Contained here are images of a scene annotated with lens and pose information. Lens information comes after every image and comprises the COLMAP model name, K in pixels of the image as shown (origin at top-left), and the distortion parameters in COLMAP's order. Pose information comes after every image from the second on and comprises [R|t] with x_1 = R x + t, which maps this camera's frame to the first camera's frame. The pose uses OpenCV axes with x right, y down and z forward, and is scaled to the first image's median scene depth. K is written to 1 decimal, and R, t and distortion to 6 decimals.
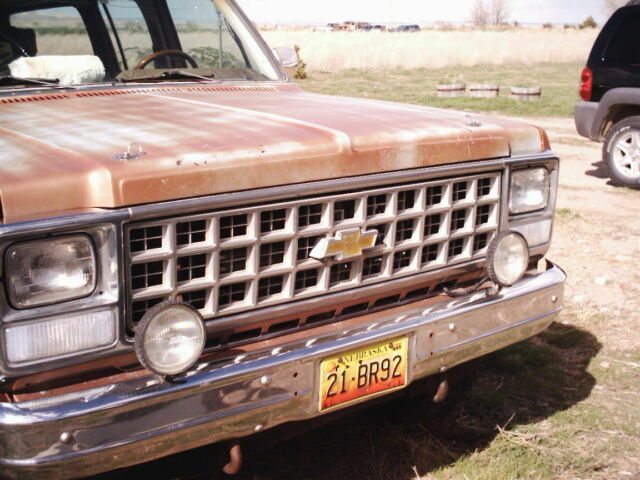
lens RADIAL K [[932.2, 0, 320.0], [0, 932.2, 240.0], [0, 0, 1]] dist [0.001578, 0.116045]
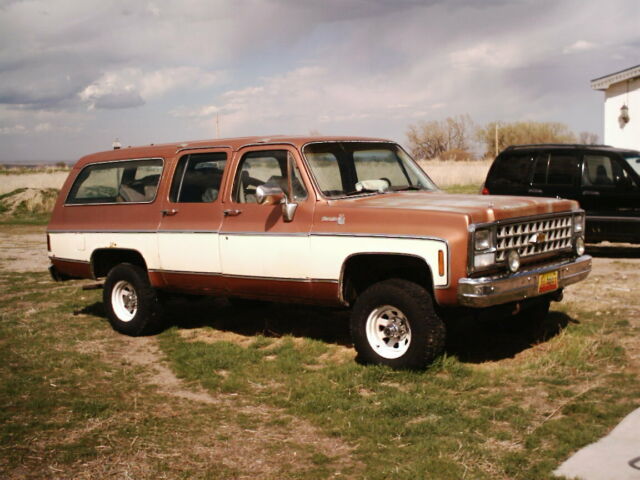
lens RADIAL K [[932.2, 0, 320.0], [0, 932.2, 240.0], [0, 0, 1]] dist [0.001578, 0.116045]
pose [[0.978255, -0.043148, 0.202868, -1.202733], [0.070204, 0.989271, -0.128121, 0.328754], [-0.195163, 0.139577, 0.970788, -1.659621]]
